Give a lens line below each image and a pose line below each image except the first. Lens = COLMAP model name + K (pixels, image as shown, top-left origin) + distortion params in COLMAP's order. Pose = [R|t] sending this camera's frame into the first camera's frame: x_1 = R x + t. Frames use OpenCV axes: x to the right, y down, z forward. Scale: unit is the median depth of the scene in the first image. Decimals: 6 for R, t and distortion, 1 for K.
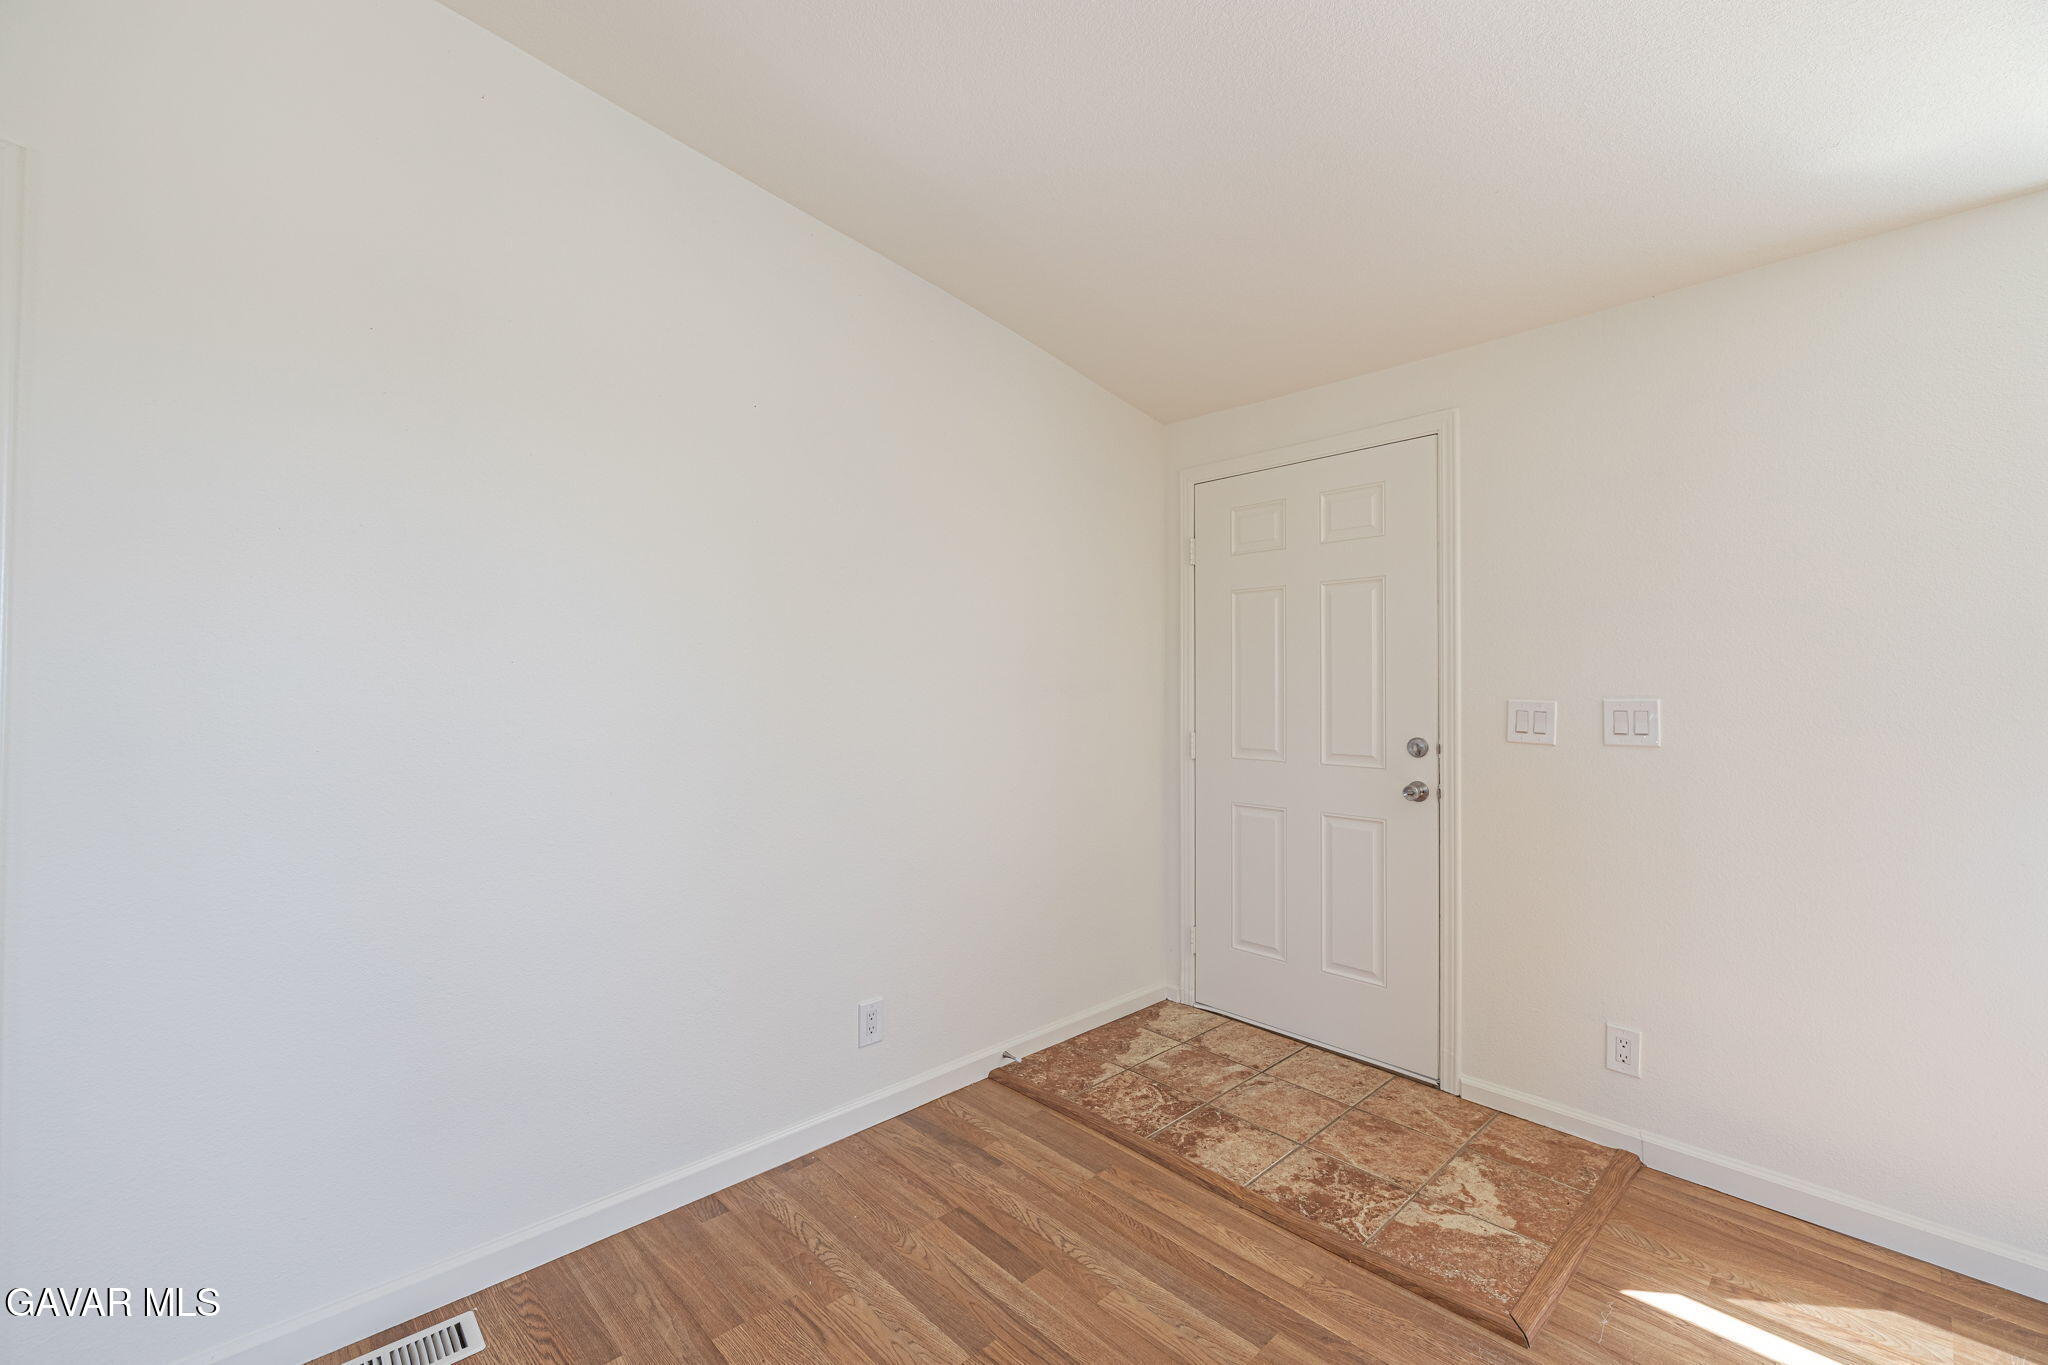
lens RADIAL K [[852.6, 0, 1015.1], [0, 852.6, 683.4], [0, 0, 1]] dist [0.000698, 0.000220]
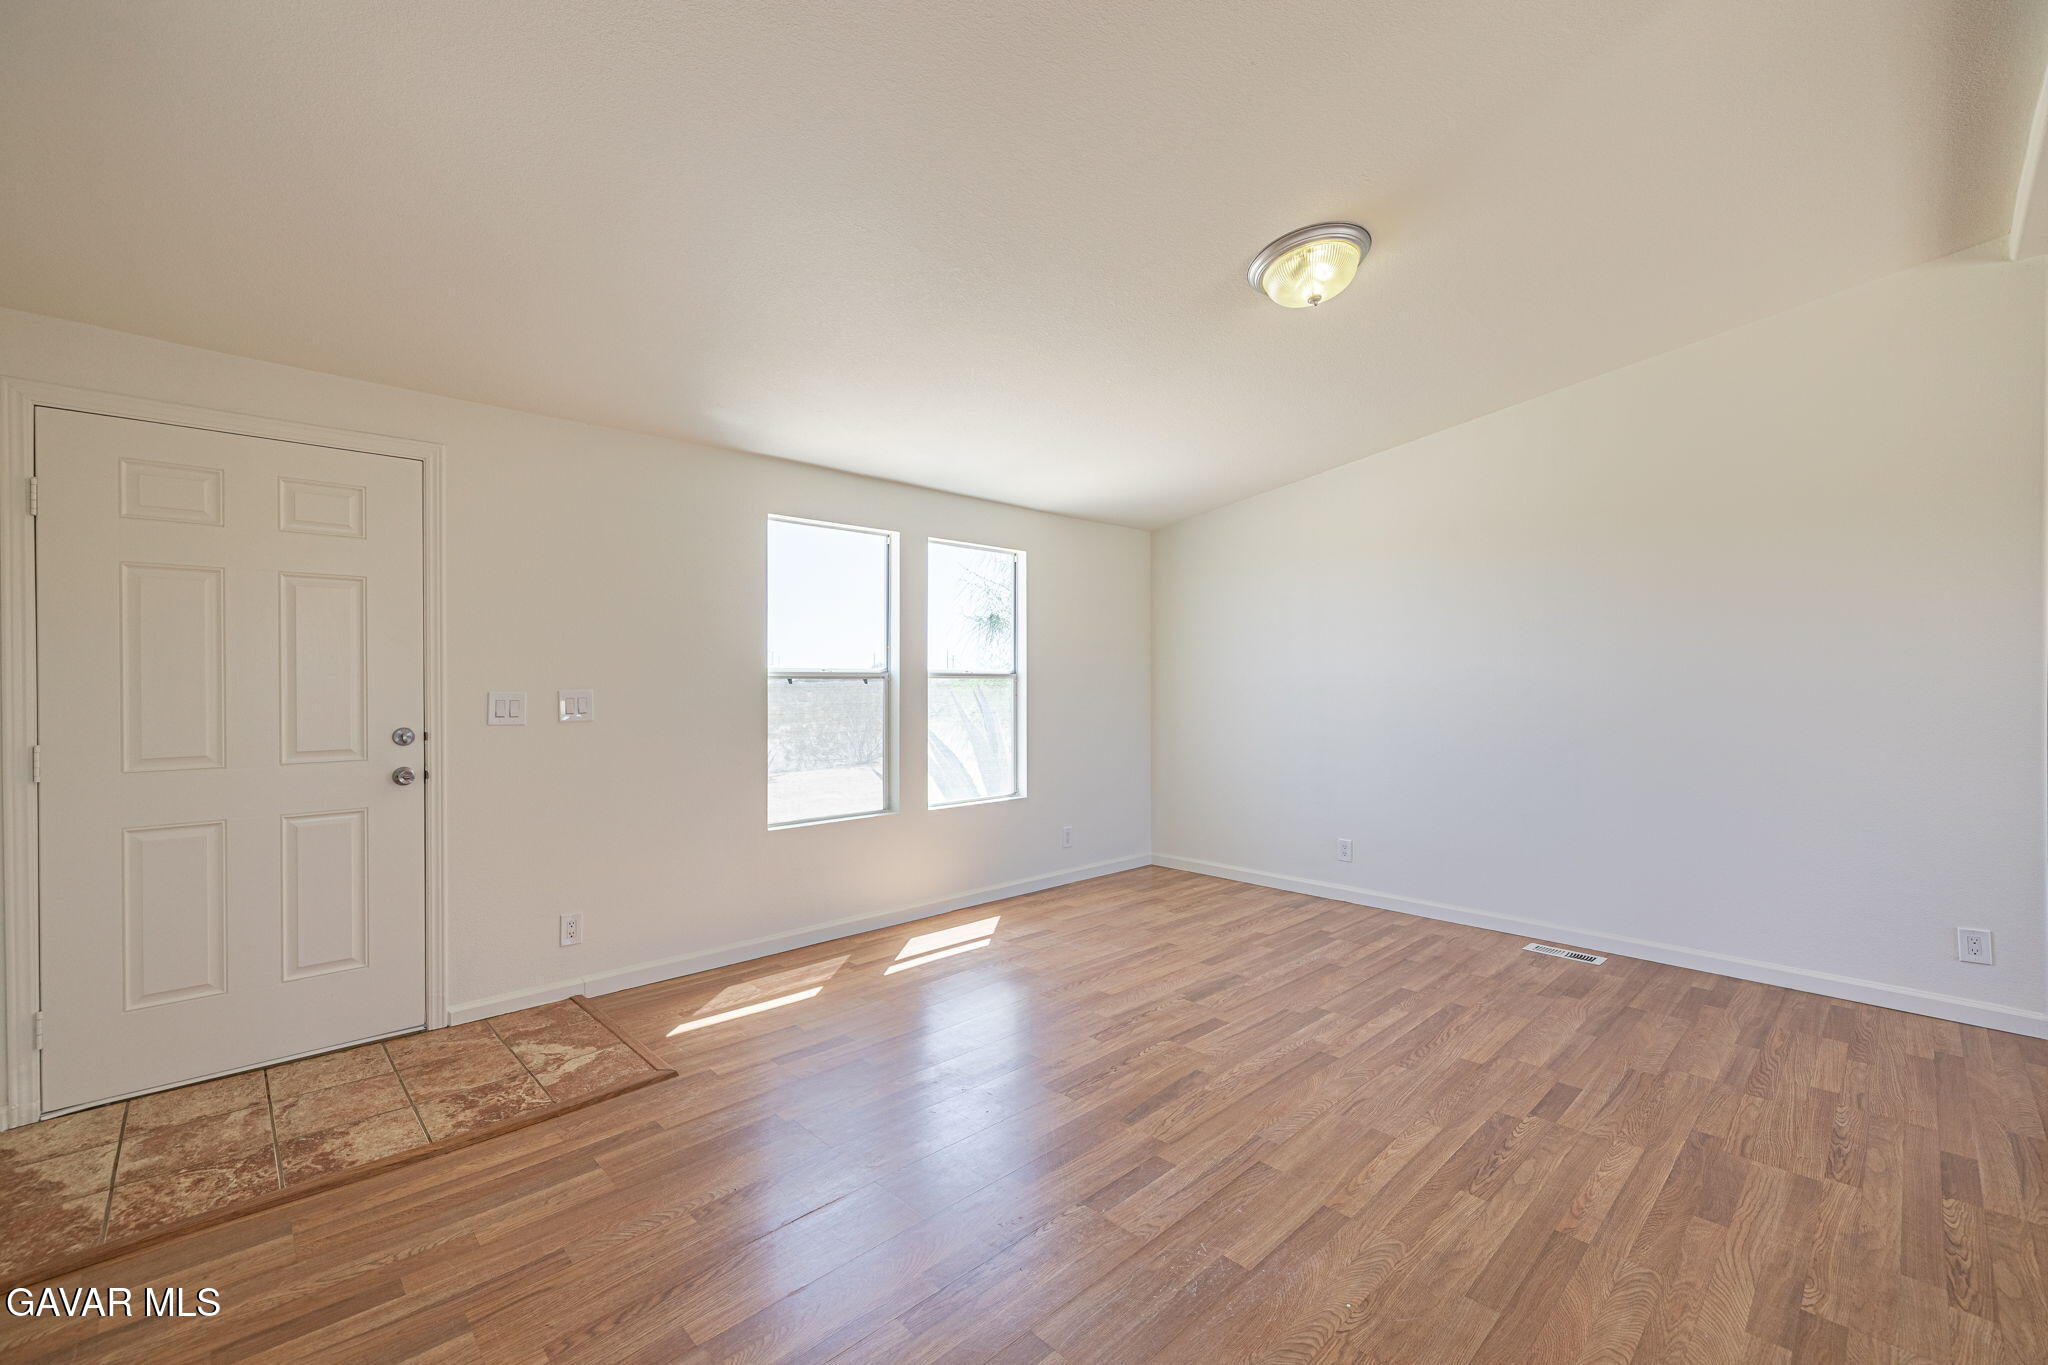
lens RADIAL K [[852.0, 0, 1016.9], [0, 852.0, 684.1], [0, 0, 1]] dist [0.000372, -0.000009]
pose [[-0.005203, -0.004939, 0.999974, -0.756175], [-0.000098, 0.999988, 0.004939, 0.001280], [-0.999986, -0.000073, -0.005203, 0.241460]]
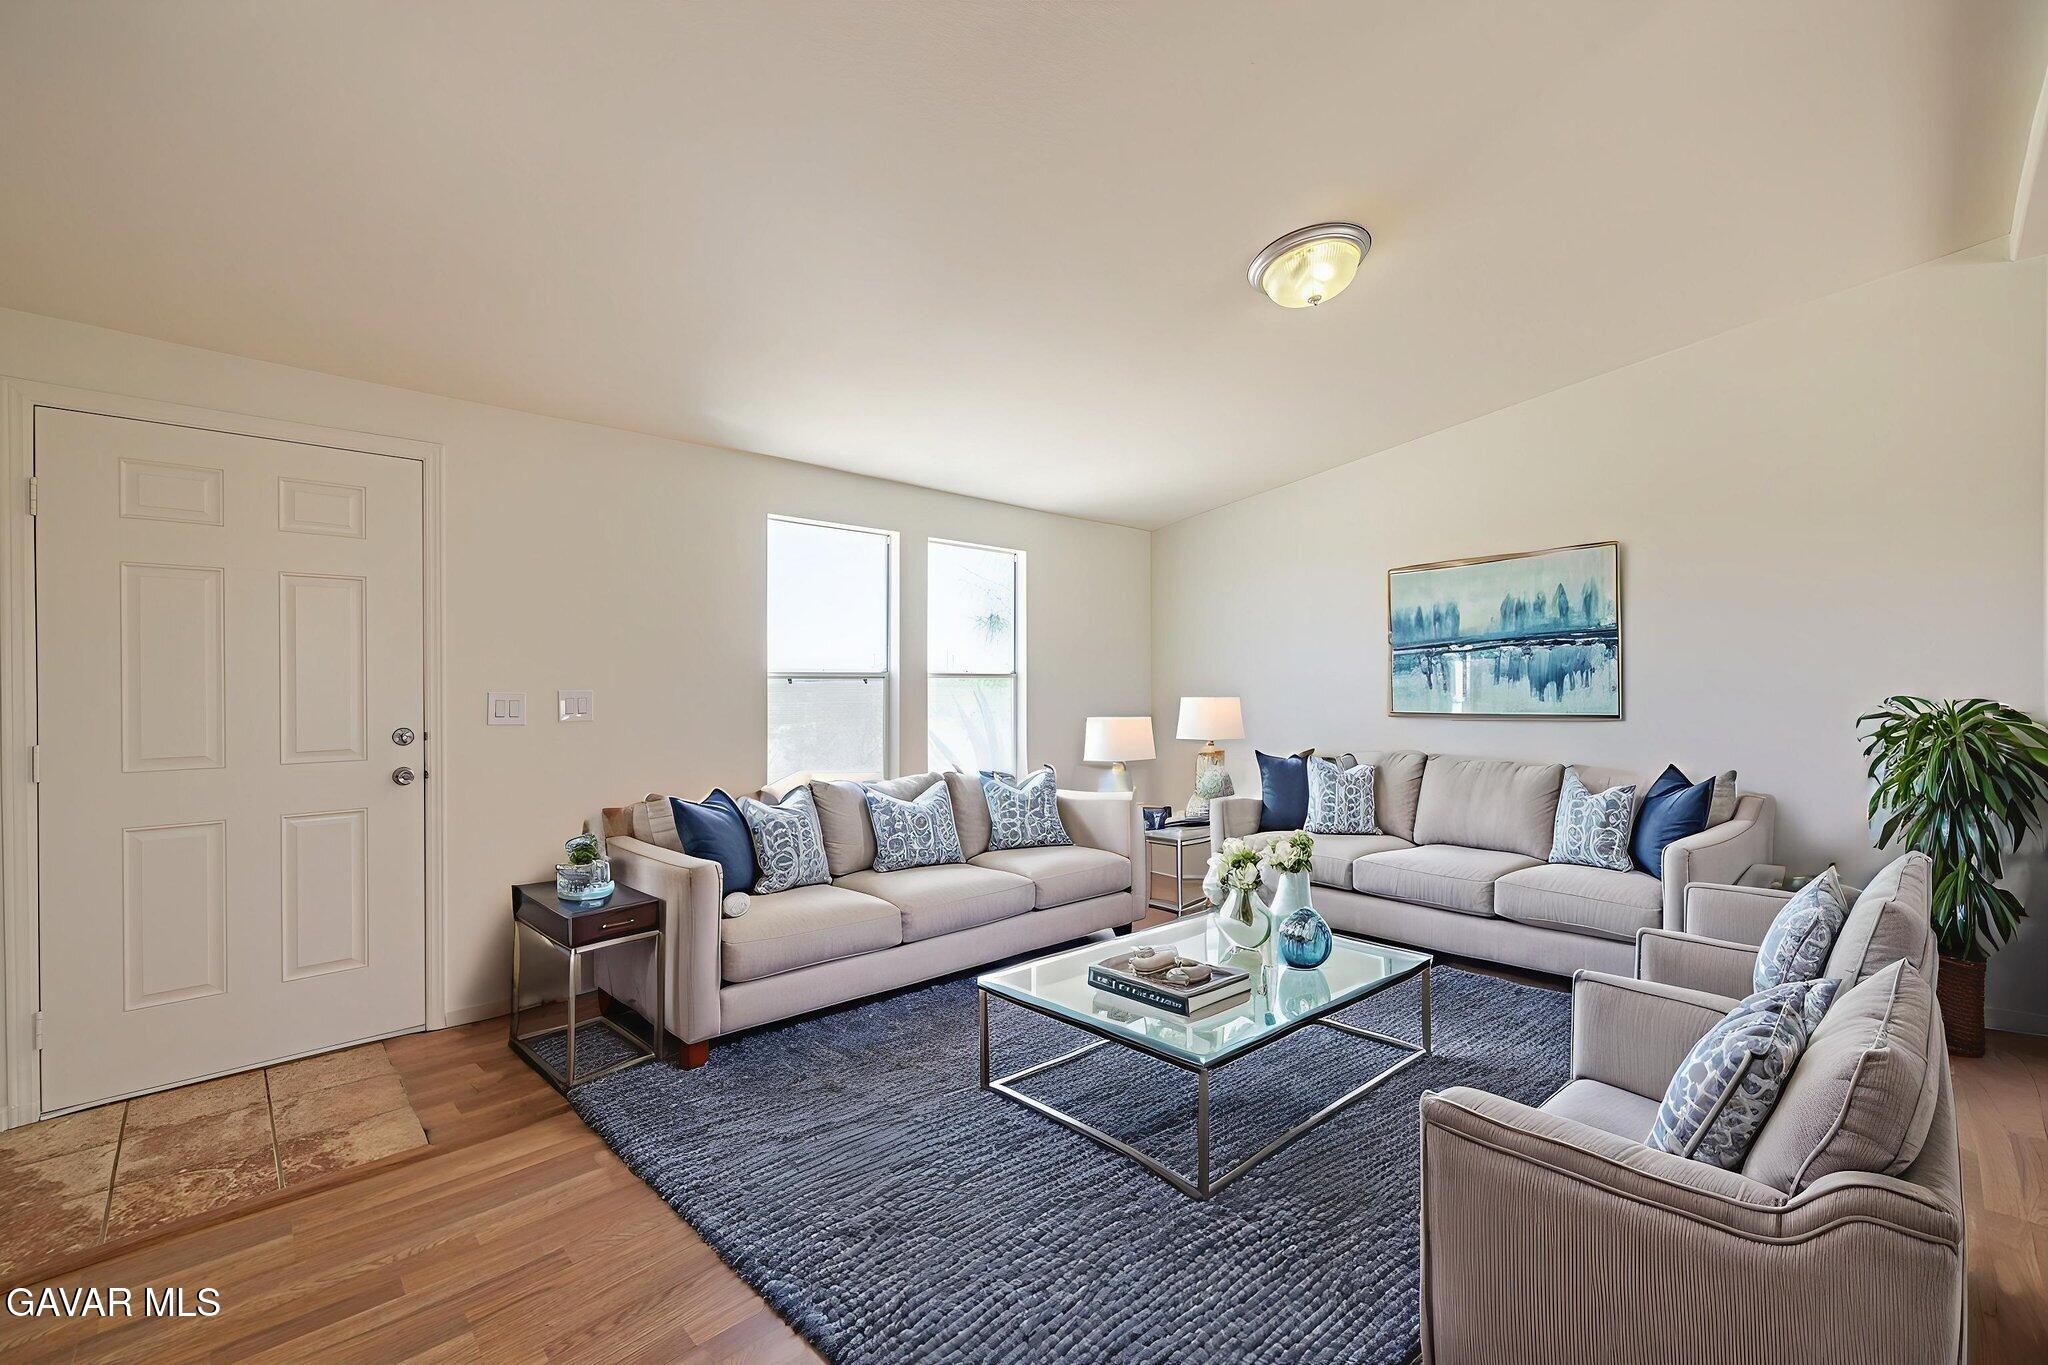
lens RADIAL K [[852.6, 0, 1015.1], [0, 852.6, 683.4], [0, 0, 1]] dist [0.000698, 0.000220]
pose [[-0.004934, -0.004321, 0.999978, -0.757511], [-0.000083, 0.999991, 0.004321, 0.001286], [-0.999988, -0.000061, -0.004935, 0.243063]]
